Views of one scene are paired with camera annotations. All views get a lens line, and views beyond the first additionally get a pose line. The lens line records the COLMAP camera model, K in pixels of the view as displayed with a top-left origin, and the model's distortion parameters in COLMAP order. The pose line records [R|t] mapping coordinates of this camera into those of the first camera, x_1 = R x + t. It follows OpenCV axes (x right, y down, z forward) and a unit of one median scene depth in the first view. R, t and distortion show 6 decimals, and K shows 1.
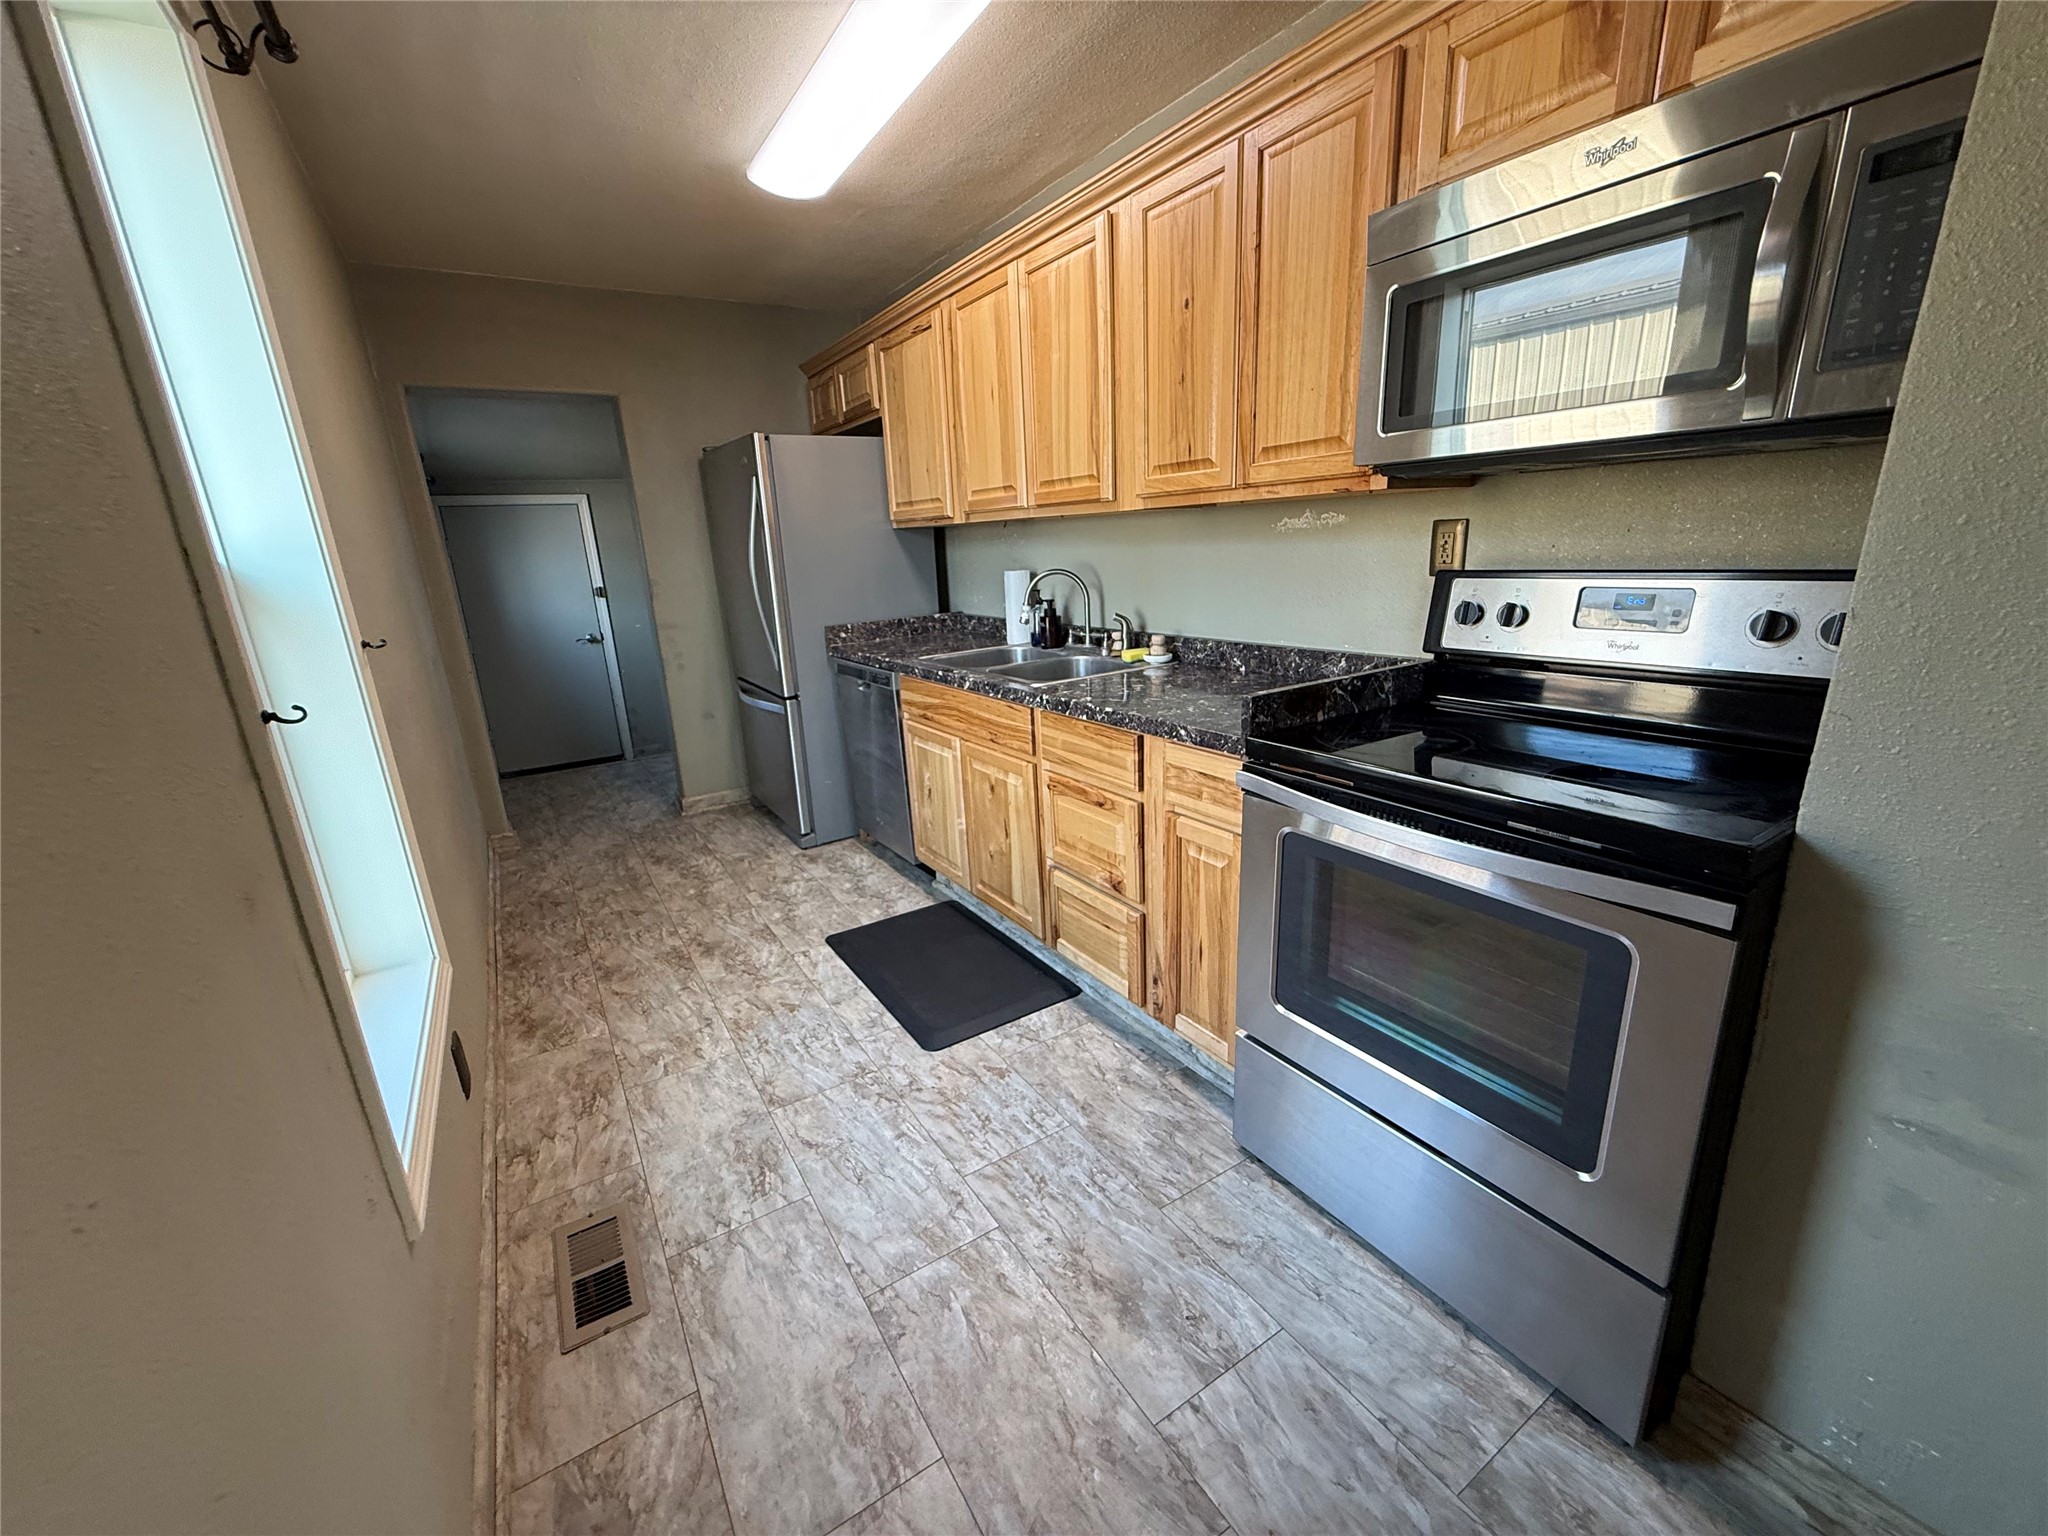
lens RADIAL K [[817.8, 0, 1021.7], [0, 817.8, 766.9], [0, 0, 1]] dist [0.000221, -0.000320]
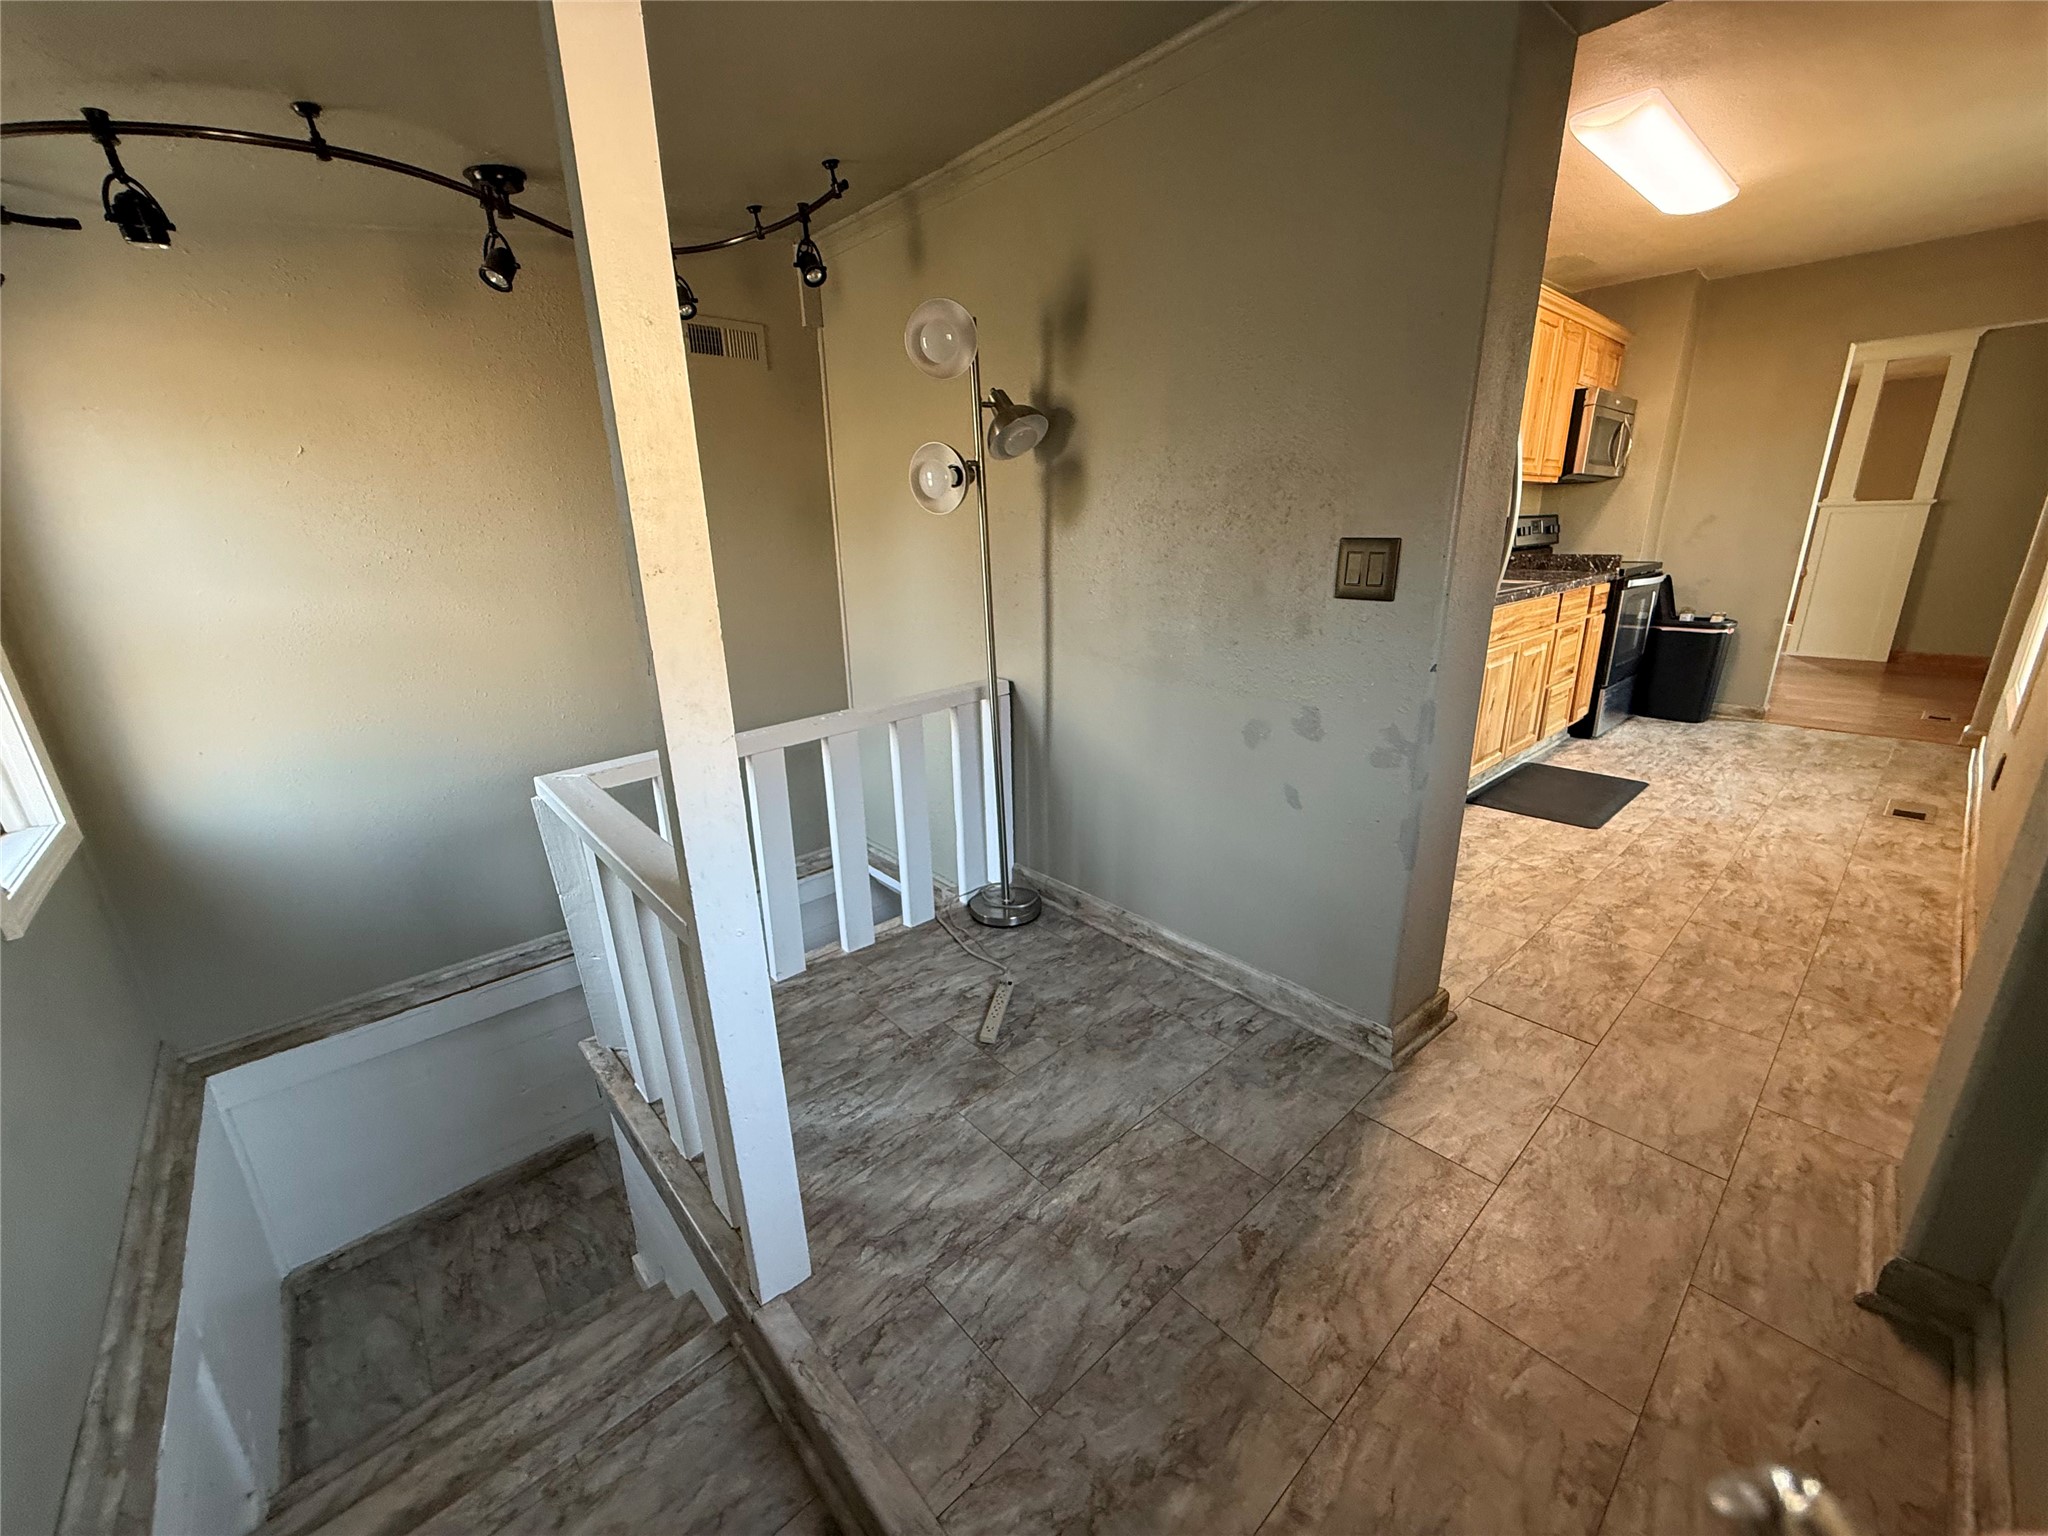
lens RADIAL K [[817.8, 0, 1021.7], [0, 817.8, 766.9], [0, 0, 1]] dist [0.000221, -0.000320]
pose [[-0.163955, -0.234236, 0.958255, -1.151337], [0.288093, 0.917682, 0.273610, -0.401914], [-0.943462, 0.320926, -0.082977, 1.776701]]
